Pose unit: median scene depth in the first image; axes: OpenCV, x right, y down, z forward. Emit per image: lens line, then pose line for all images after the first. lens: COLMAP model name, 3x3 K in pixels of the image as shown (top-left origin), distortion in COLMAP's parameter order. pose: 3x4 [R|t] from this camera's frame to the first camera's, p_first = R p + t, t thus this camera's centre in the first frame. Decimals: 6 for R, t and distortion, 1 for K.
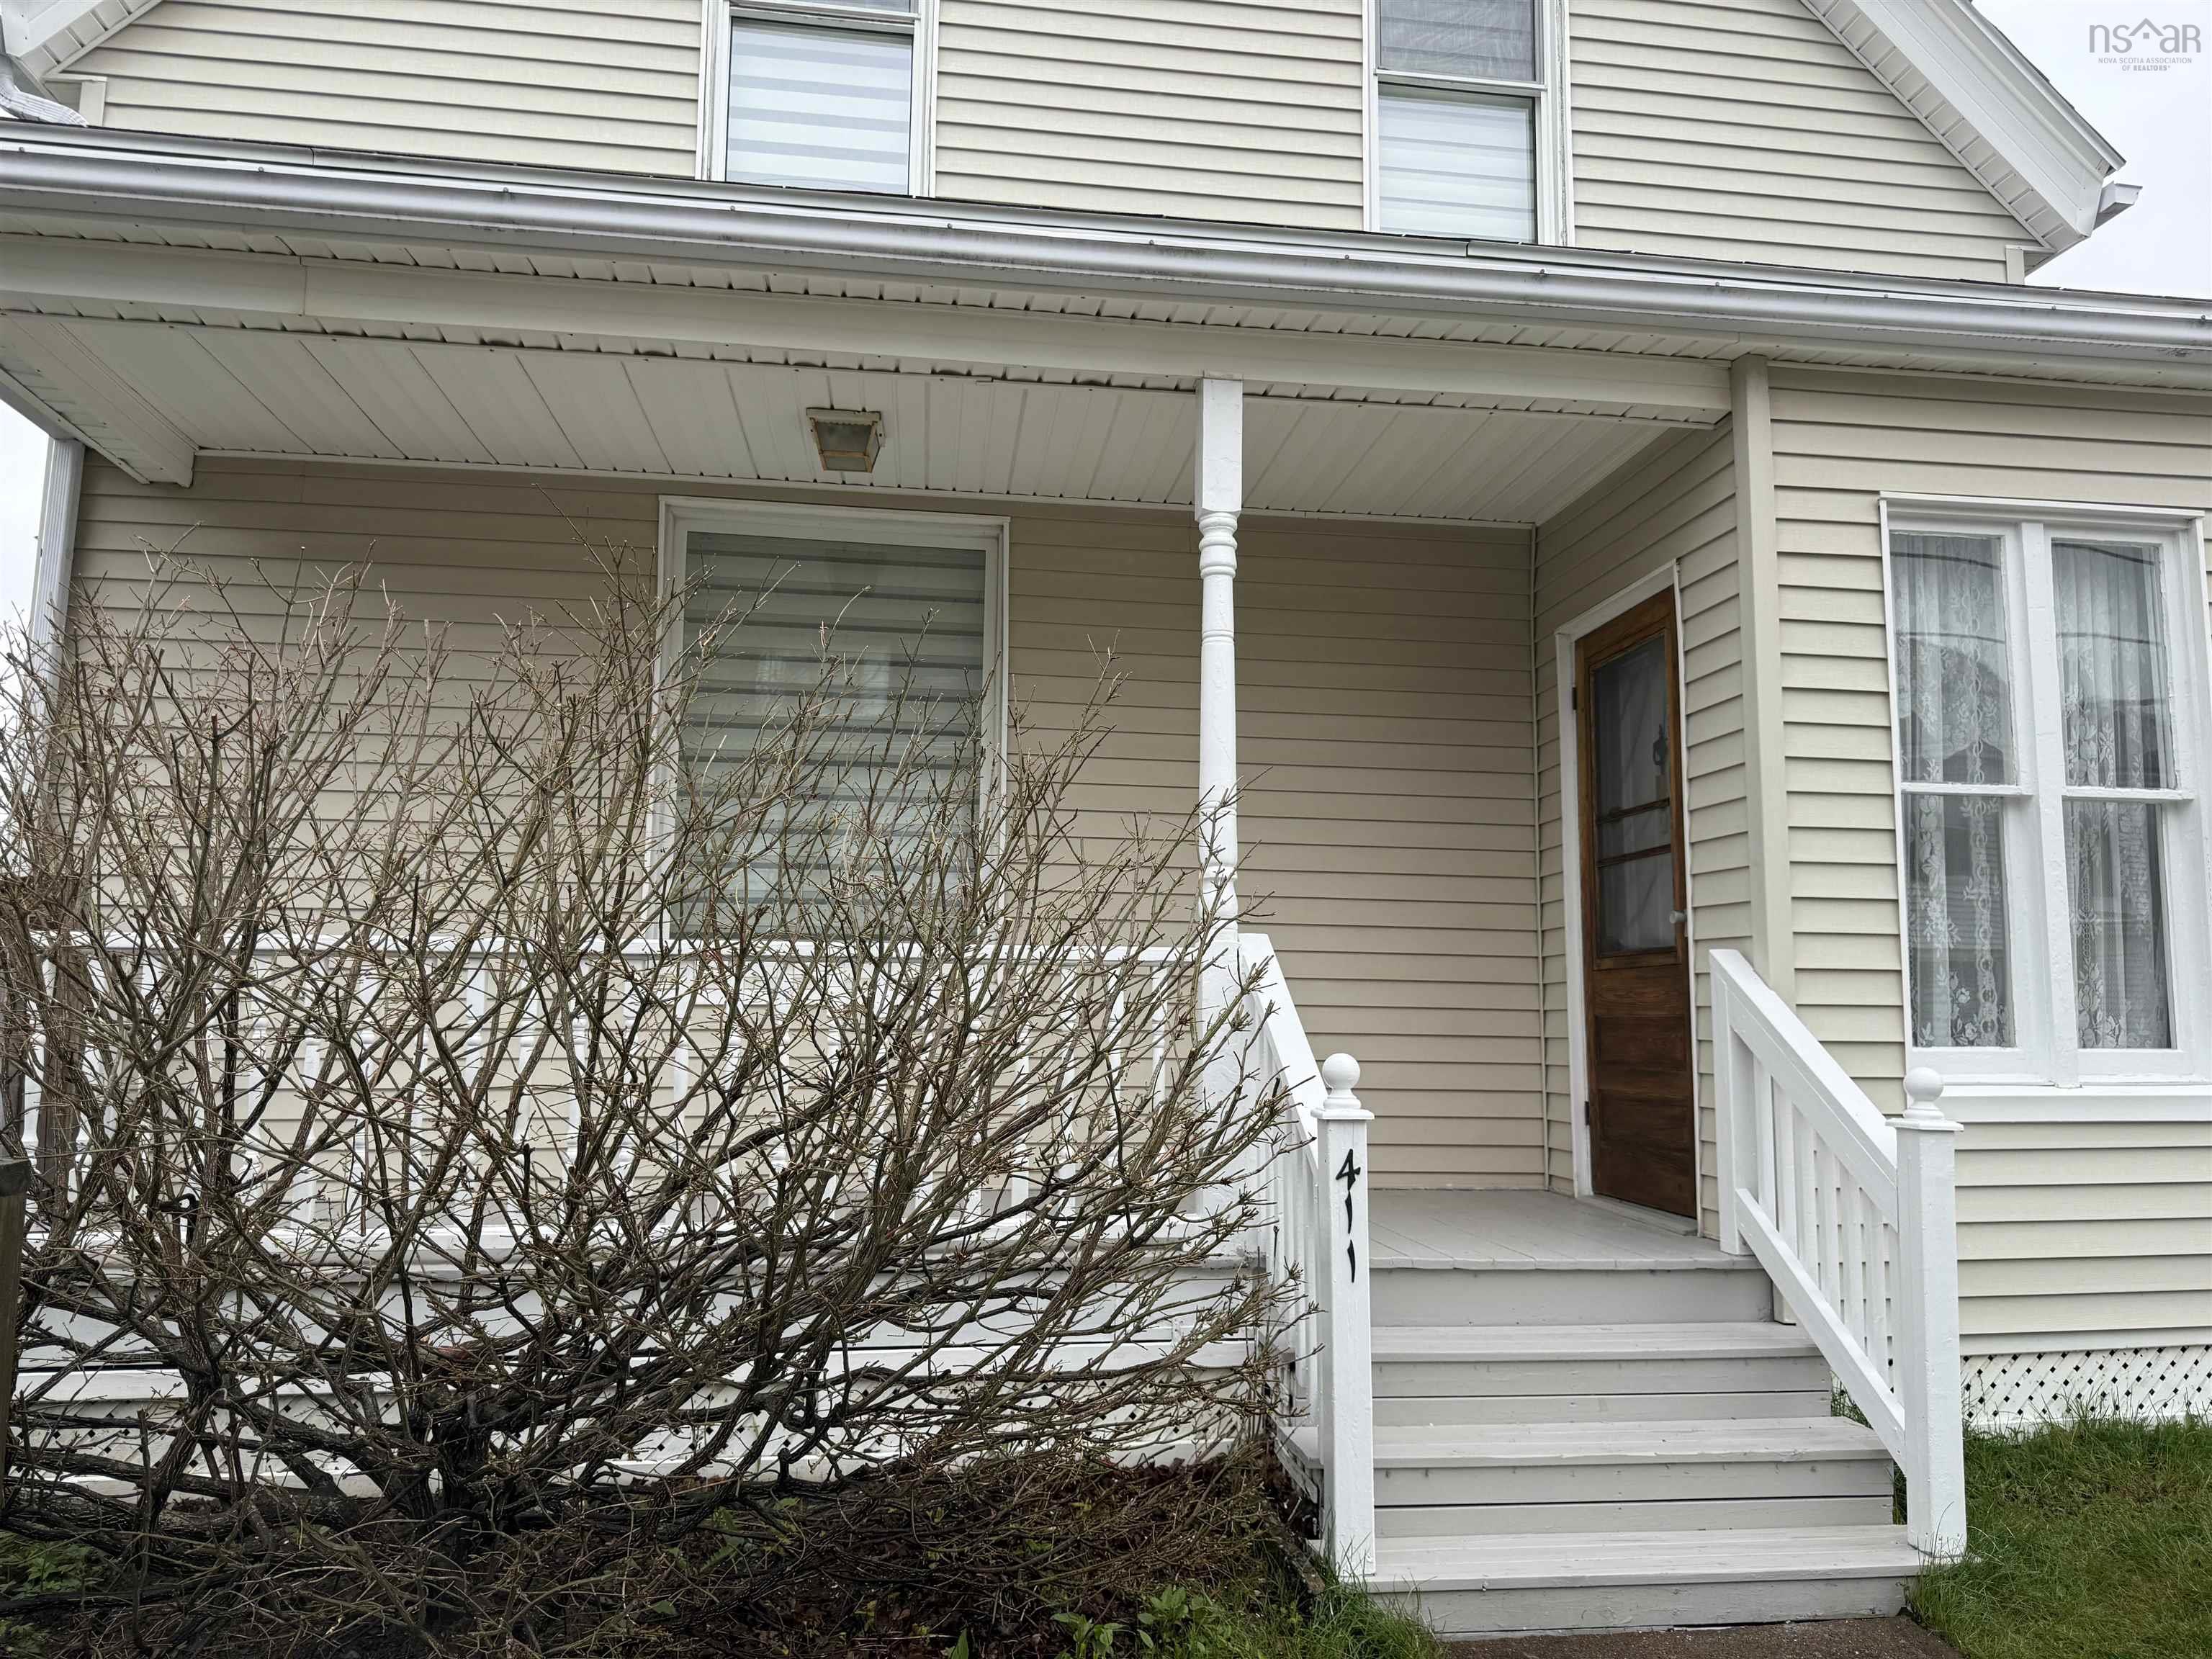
lens RADIAL K [[1535.9, 0, 1134.9], [0, 1535.9, 840.3], [0, 0, 1]] dist [0.116032, -0.161559]
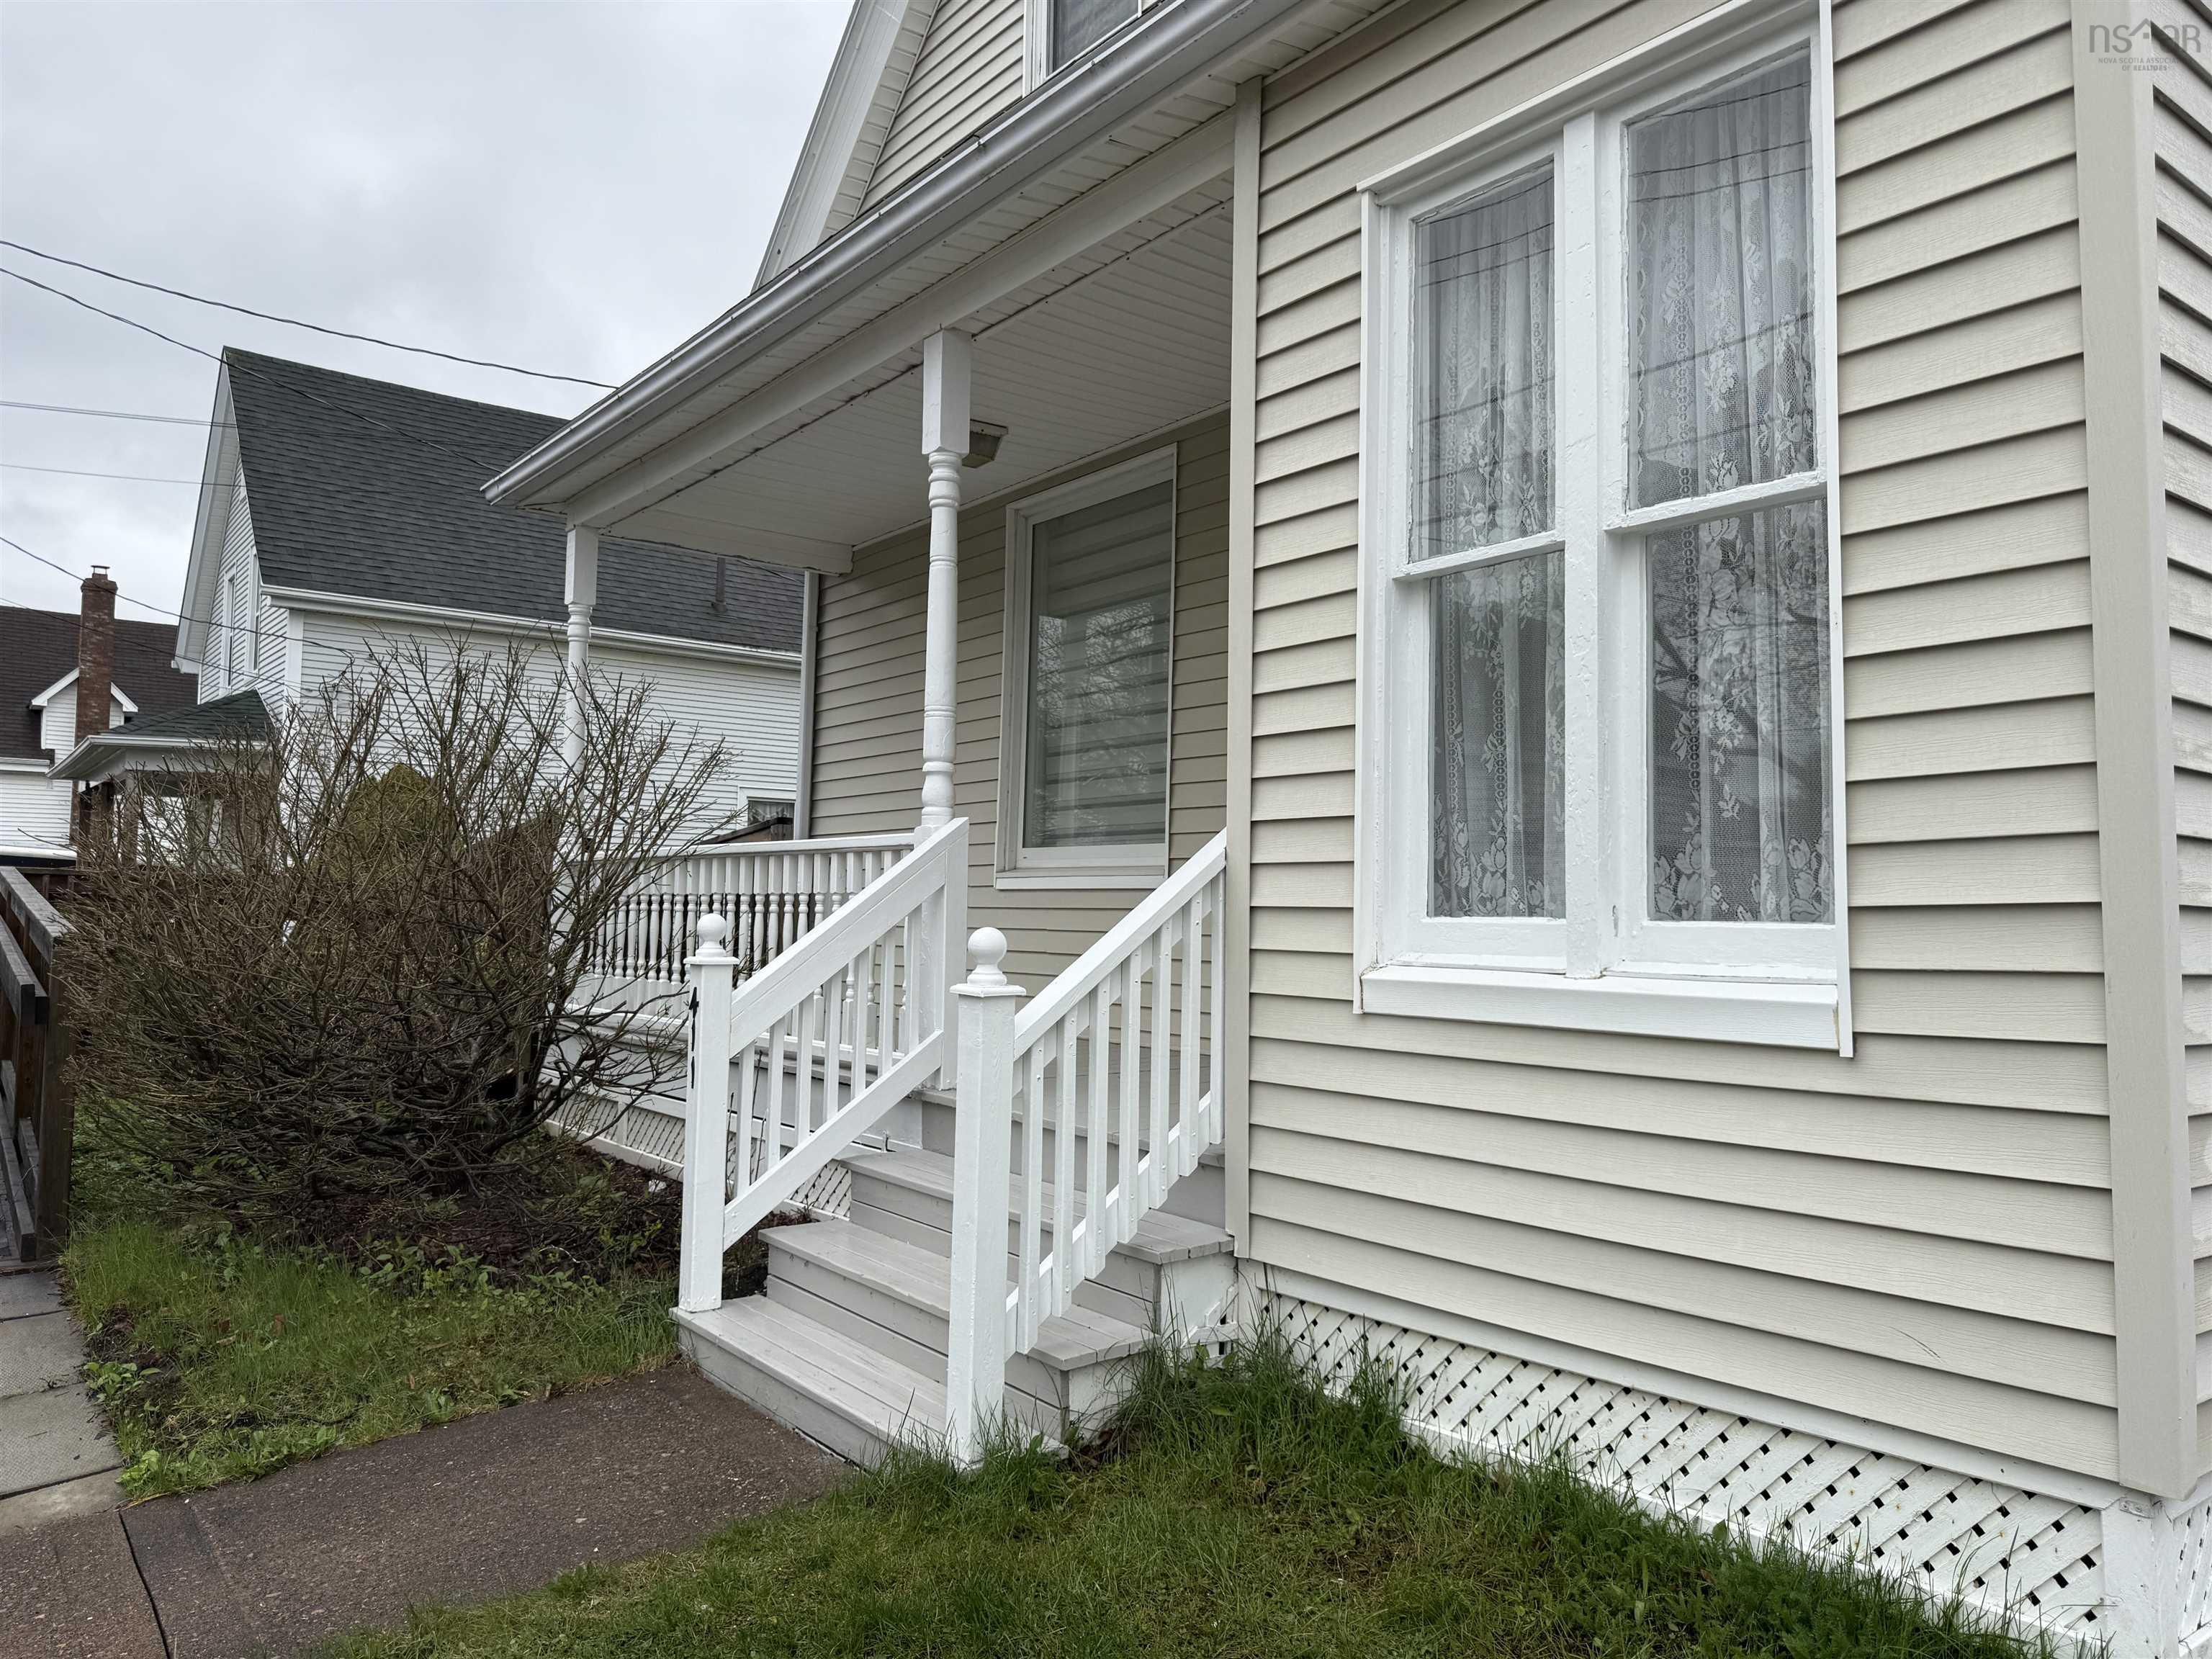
lens RADIAL K [[1538.9, 0, 1095.4], [0, 1538.9, 837.1], [0, 0, 1]] dist [0.049304, -0.071911]
pose [[0.495101, -0.049177, -0.867443, 1.034074], [0.090856, 0.995853, -0.004600, 0.080924], [0.864072, -0.076534, 0.497516, 0.490358]]
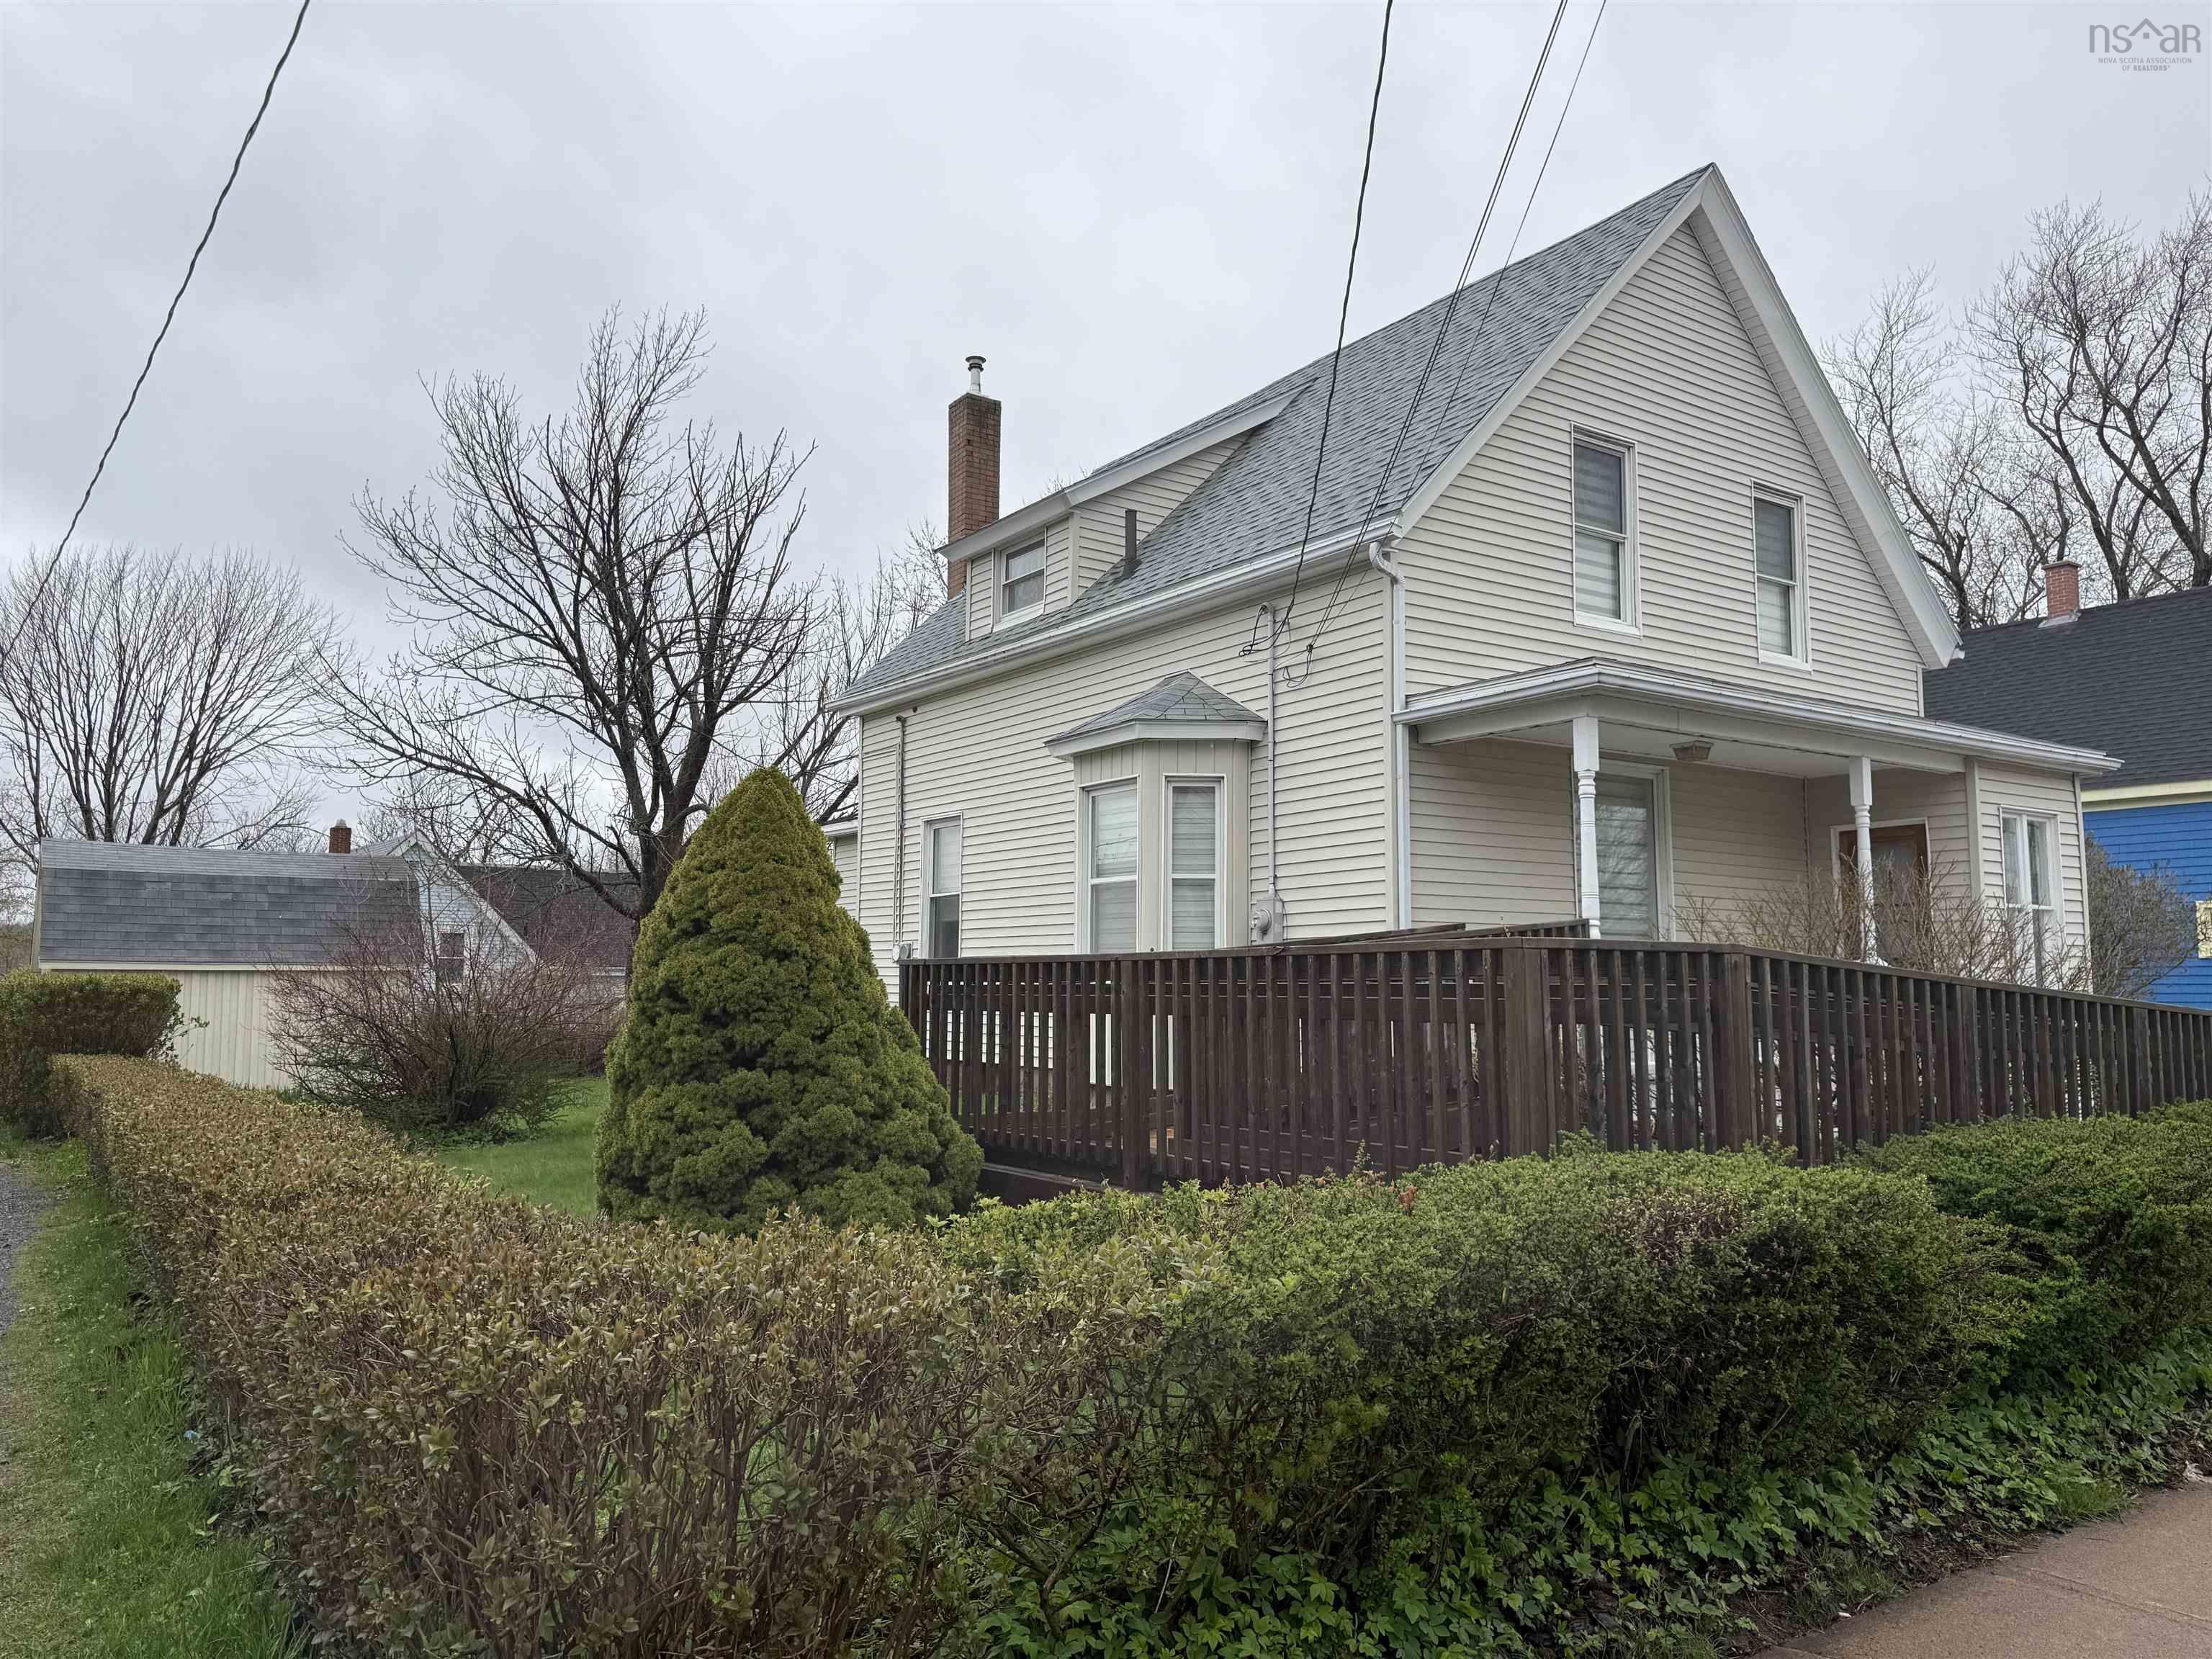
lens RADIAL K [[1535.9, 0, 1134.9], [0, 1535.9, 840.3], [0, 0, 1]] dist [0.116032, -0.161559]
pose [[0.882047, 0.036870, 0.469716, -2.348869], [-0.045615, 0.998933, 0.007247, -0.105232], [-0.468947, -0.027818, 0.882788, -0.838376]]
